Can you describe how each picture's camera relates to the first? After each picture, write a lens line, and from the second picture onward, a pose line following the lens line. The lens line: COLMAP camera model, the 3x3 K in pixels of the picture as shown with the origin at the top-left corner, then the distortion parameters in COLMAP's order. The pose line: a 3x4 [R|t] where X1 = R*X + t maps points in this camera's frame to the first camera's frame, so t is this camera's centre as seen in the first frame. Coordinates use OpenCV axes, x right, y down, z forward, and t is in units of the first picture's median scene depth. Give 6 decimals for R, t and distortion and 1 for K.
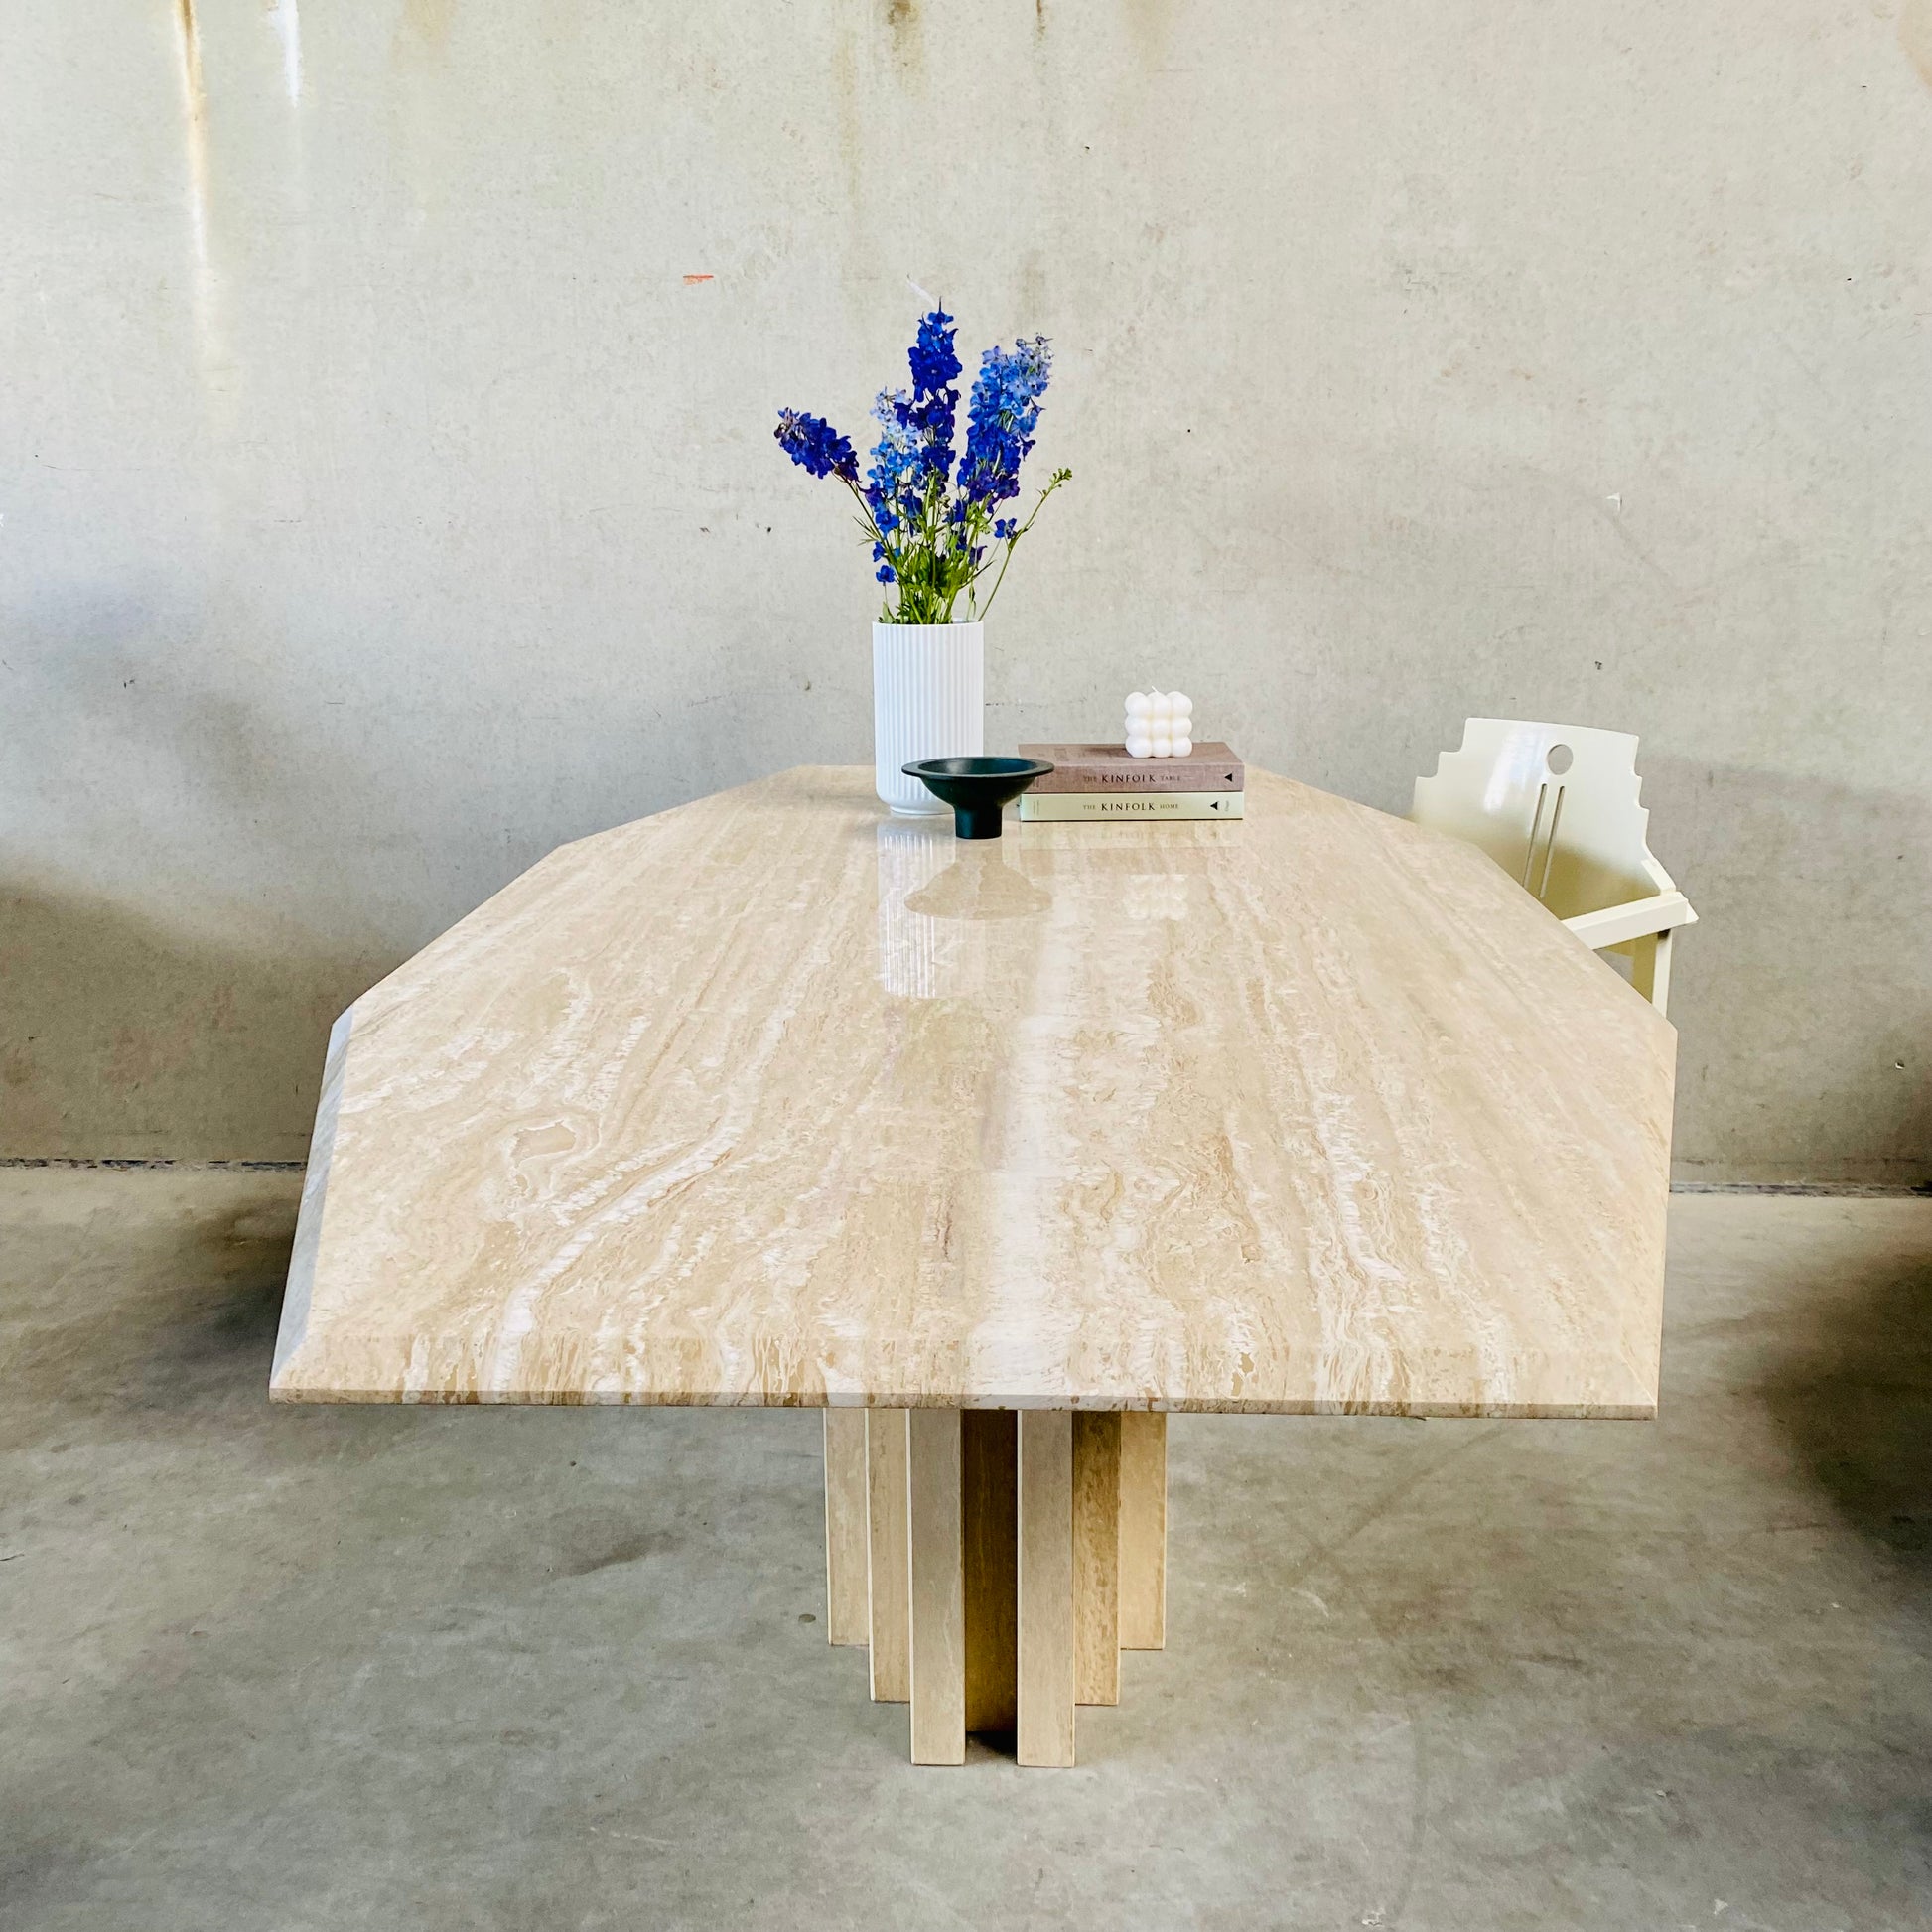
lens RADIAL K [[1967.8, 0, 953.7], [0, 1967.8, 934.3], [0, 0, 1]] dist [0.160681, -0.457426]
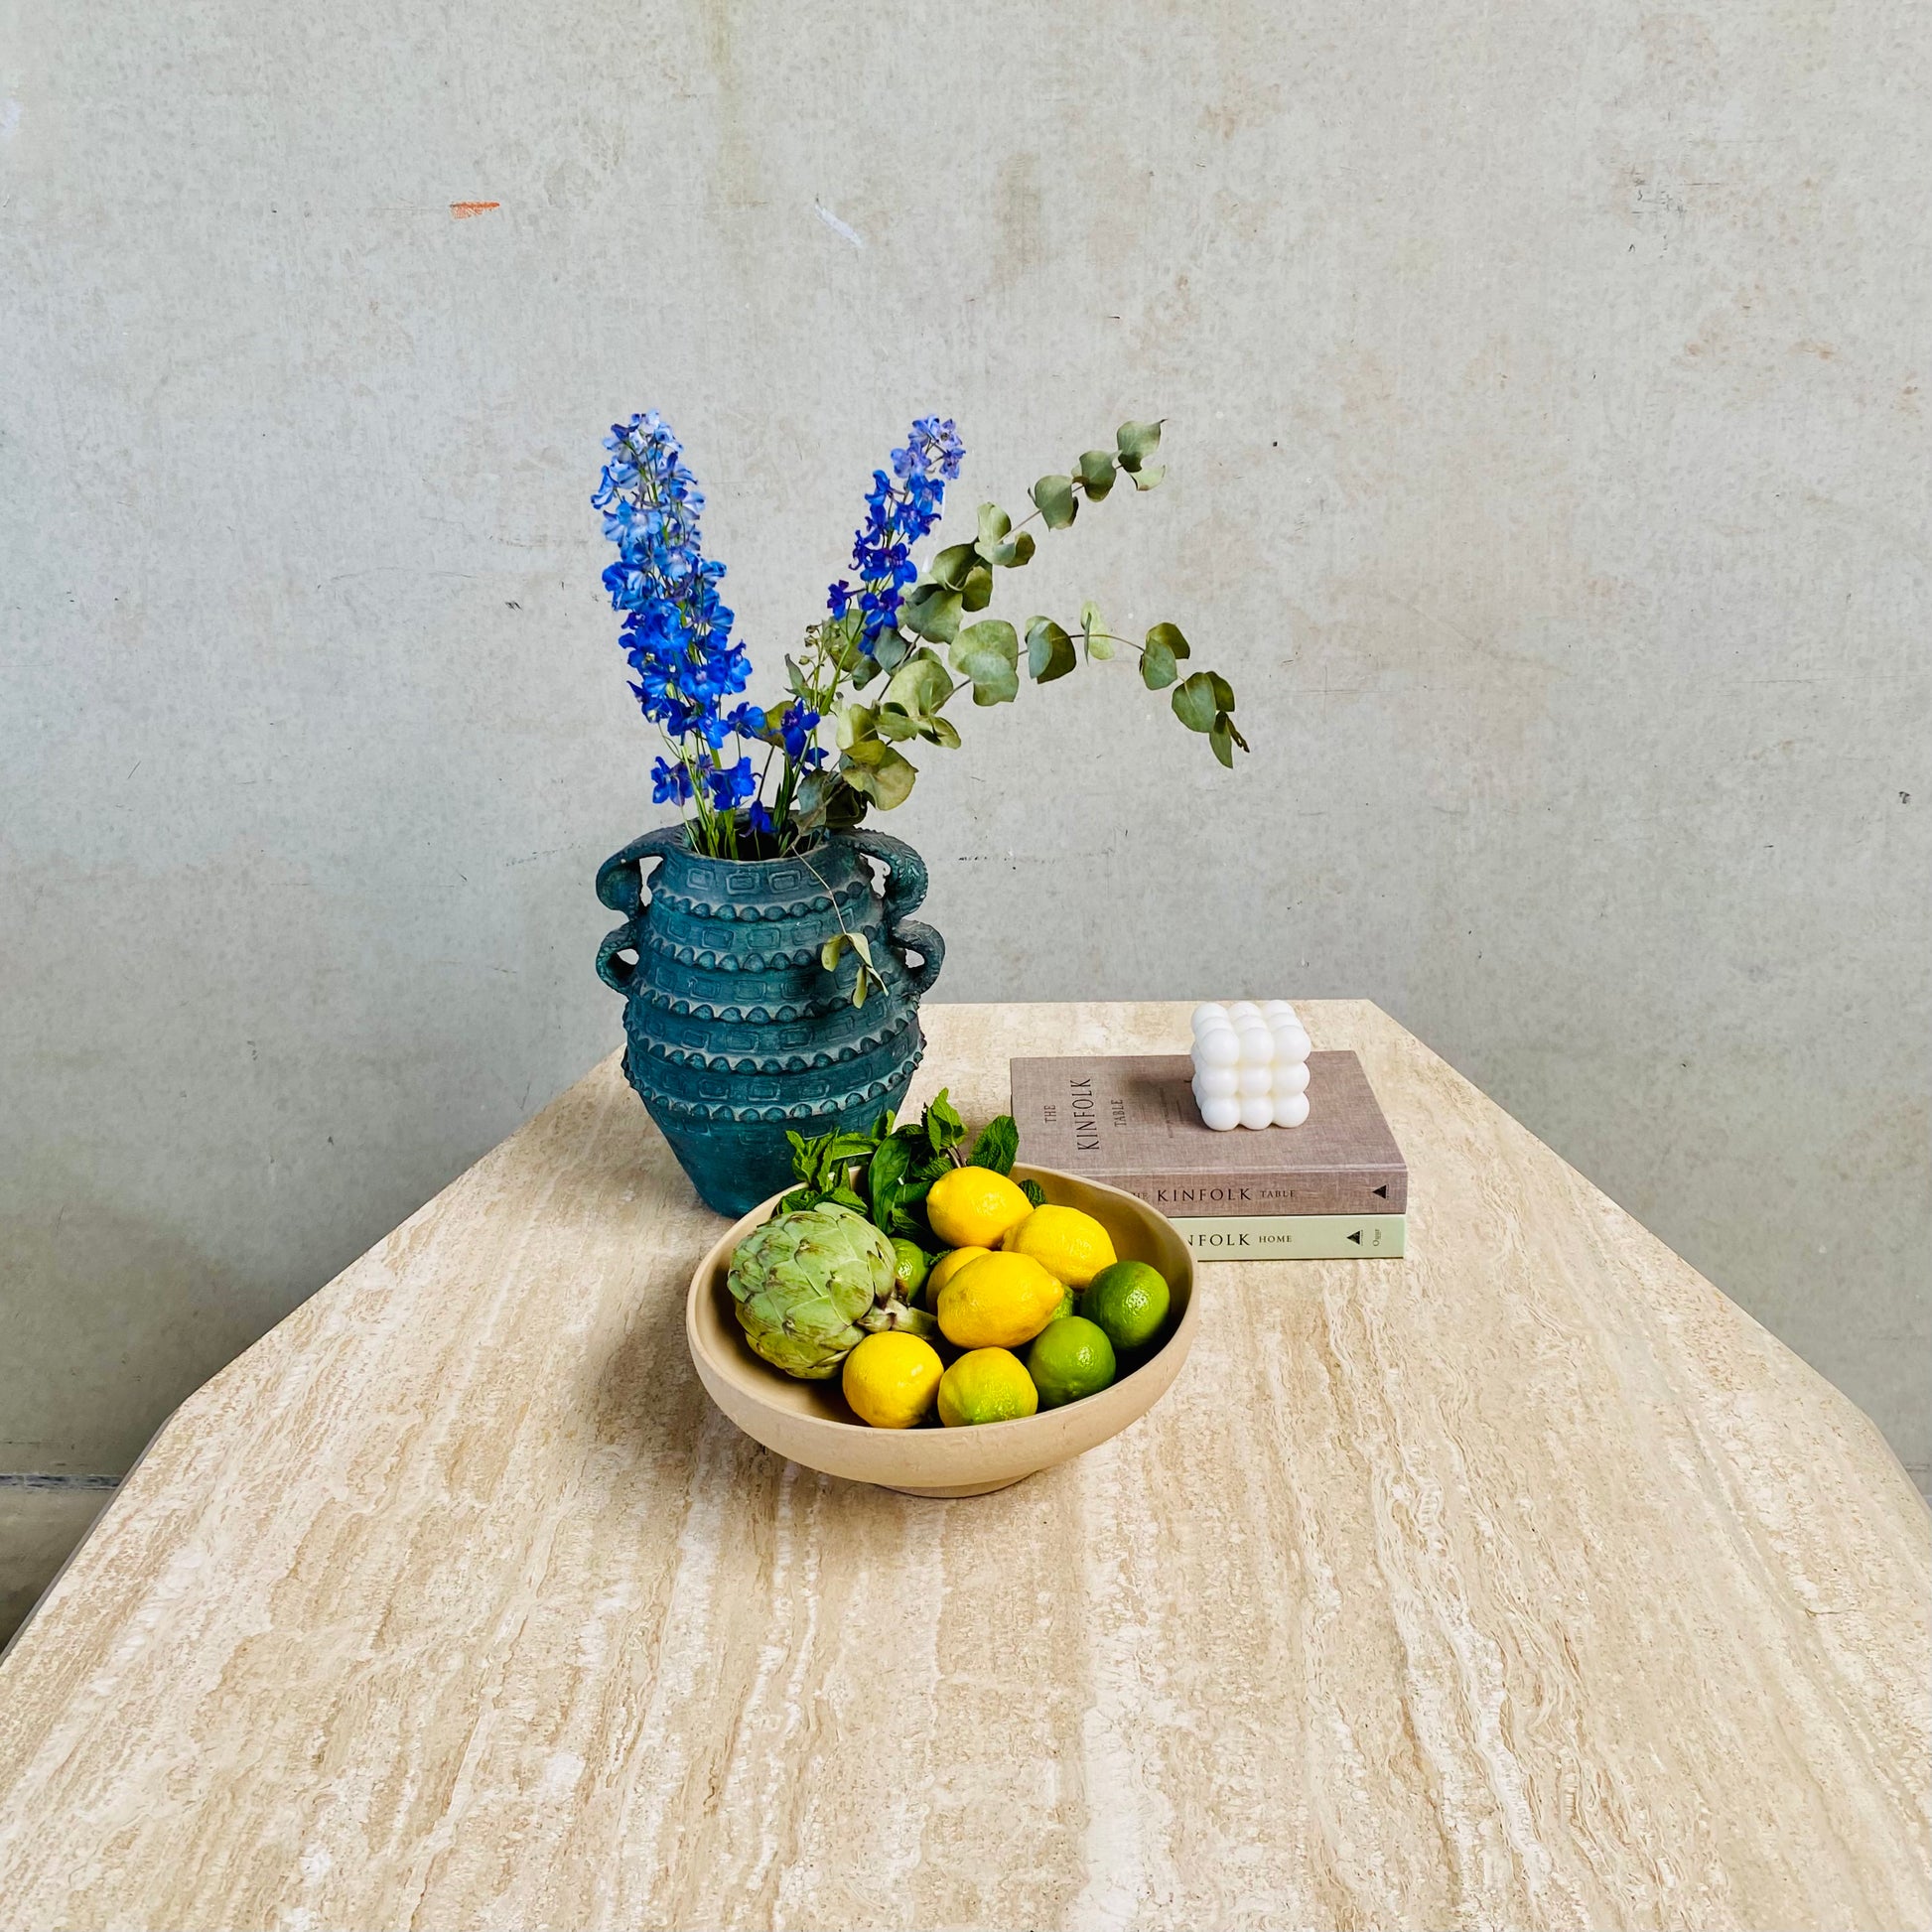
lens RADIAL K [[2005.5, 0, 960.5], [0, 2005.5, 956.7], [0, 0, 1]] dist [0.025758, -0.041771]
pose [[0.999777, -0.020967, 0.002597, 0.021245], [0.020365, 0.989103, 0.145807, -0.274425], [-0.005626, -0.145722, 0.989310, 0.514909]]
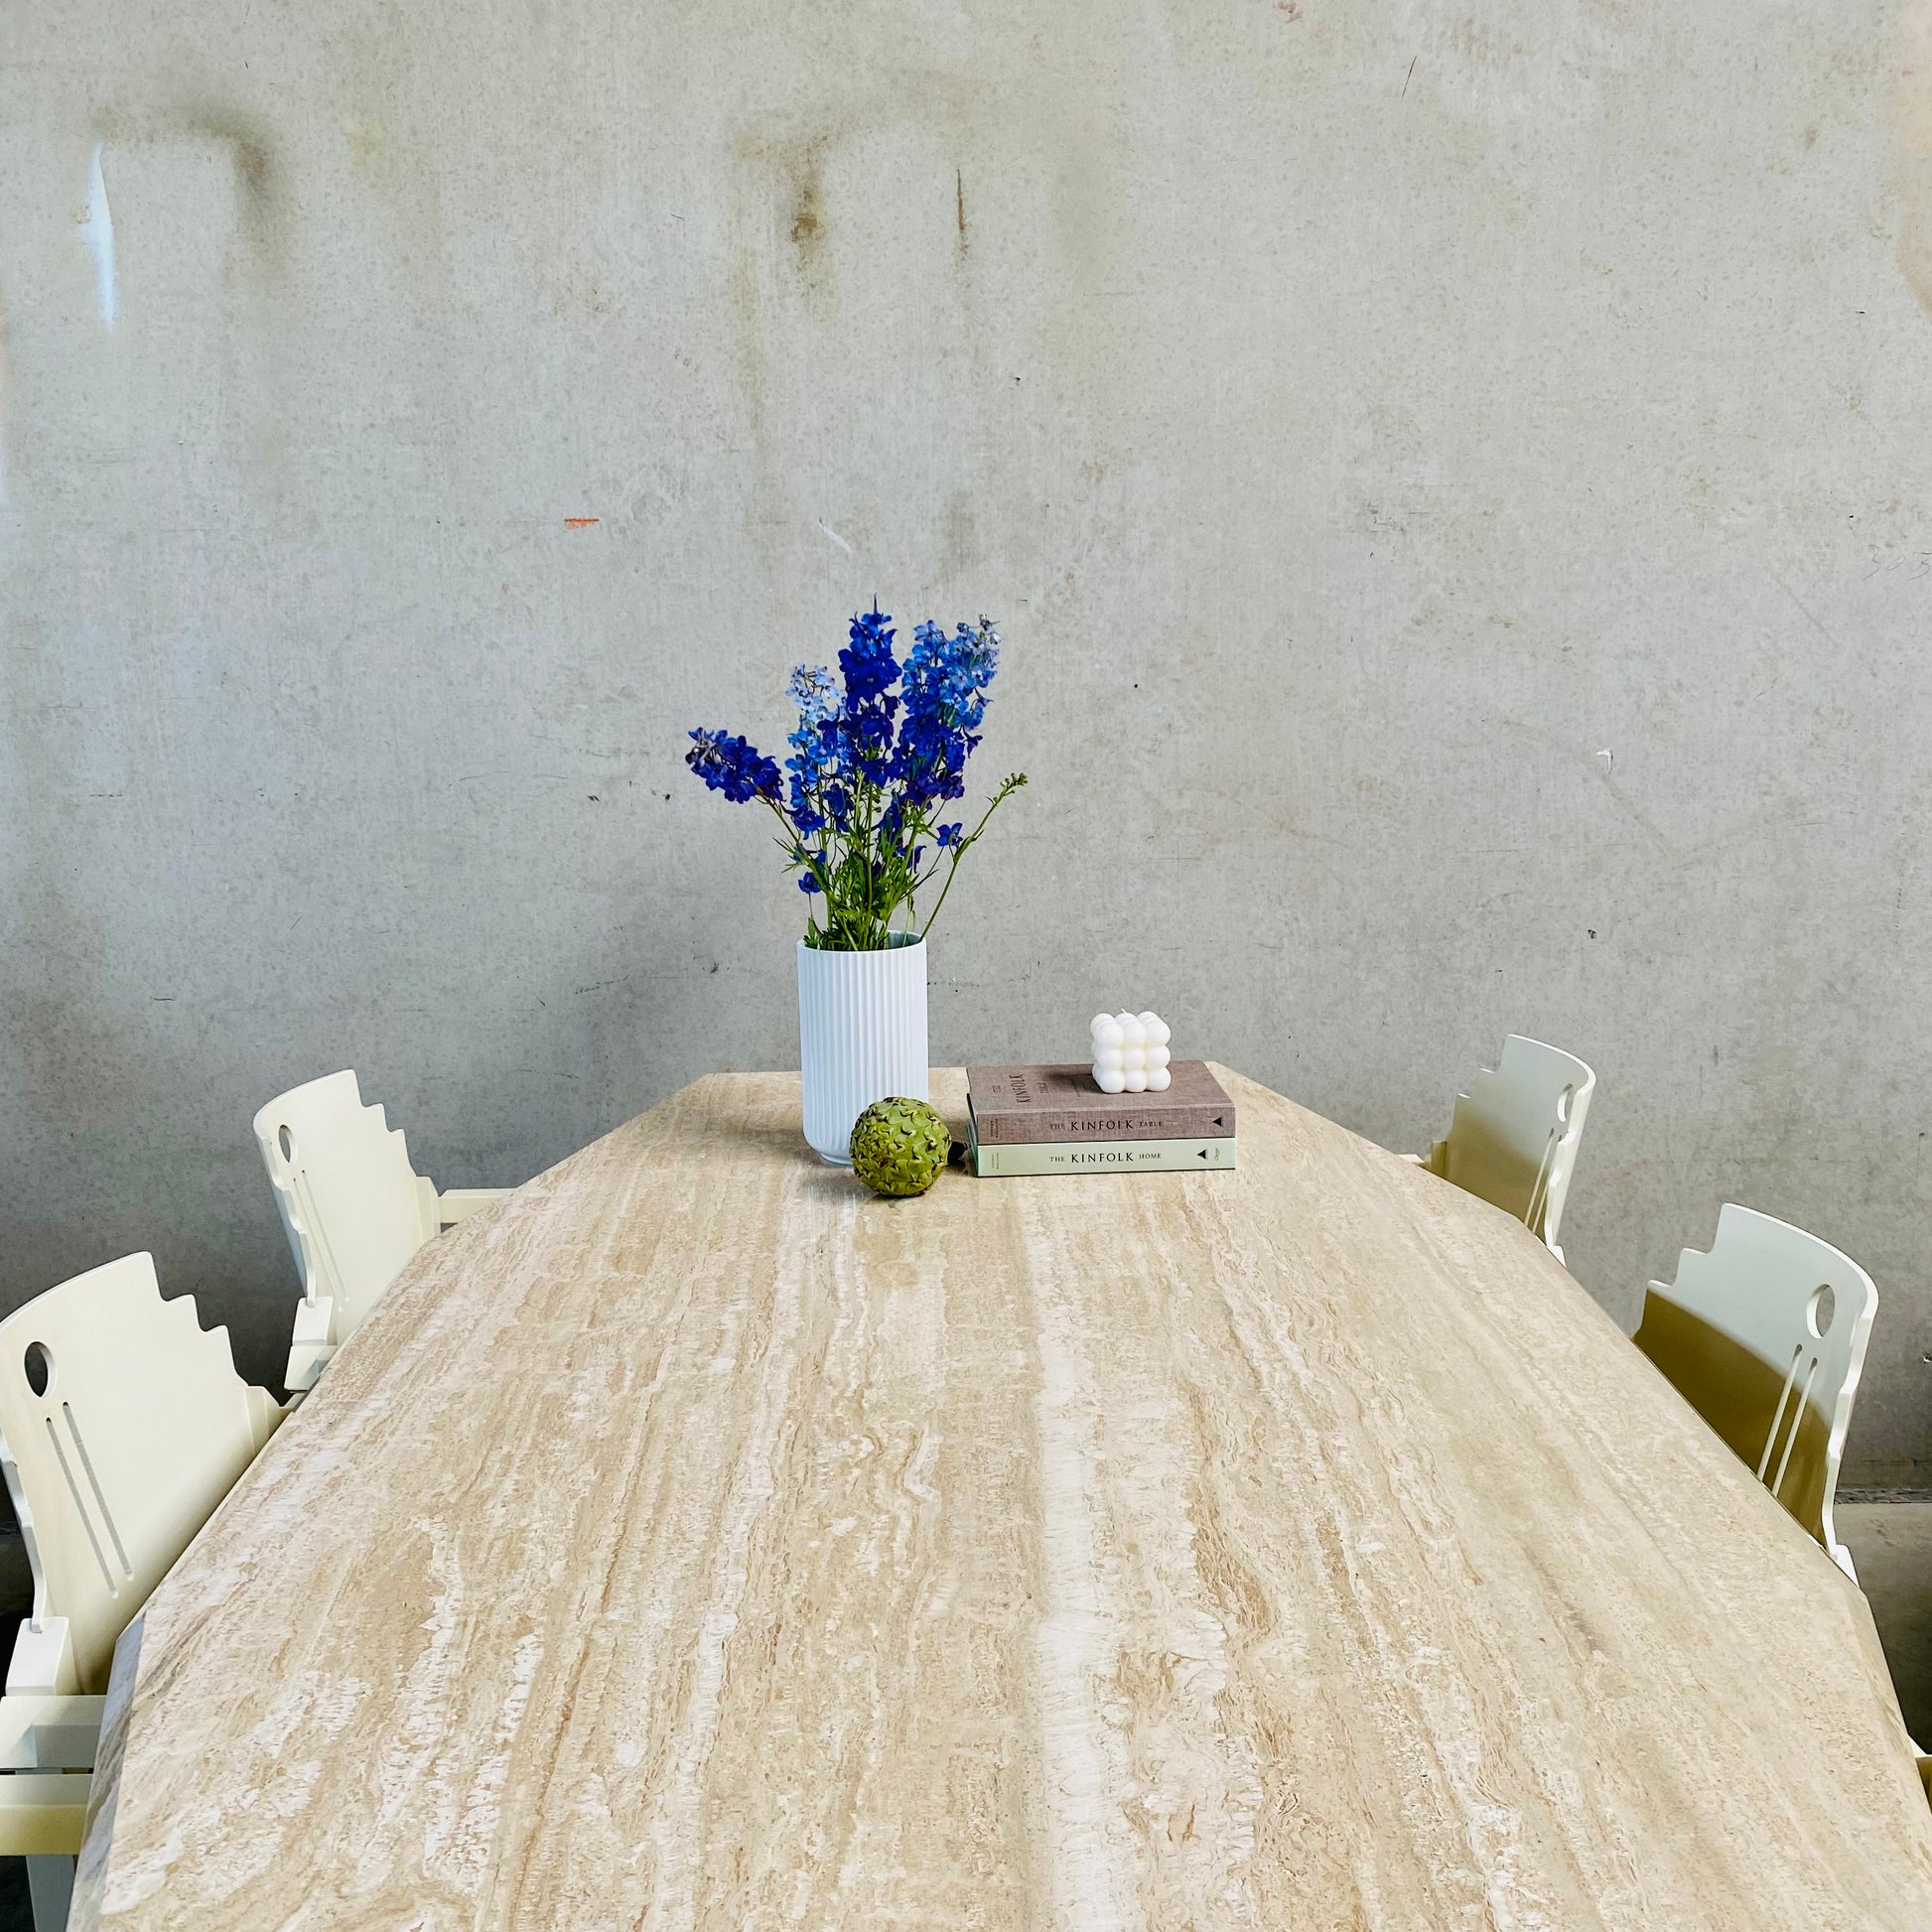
lens RADIAL K [[1957.2, 0, 962.1], [0, 1957.2, 951.5], [0, 0, 1]] dist [0.187654, -0.571204]
pose [[0.997725, -0.021462, 0.063901, -0.029021], [0.024387, 0.998673, -0.045357, -0.137878], [-0.062843, 0.046812, 0.996925, 0.177854]]
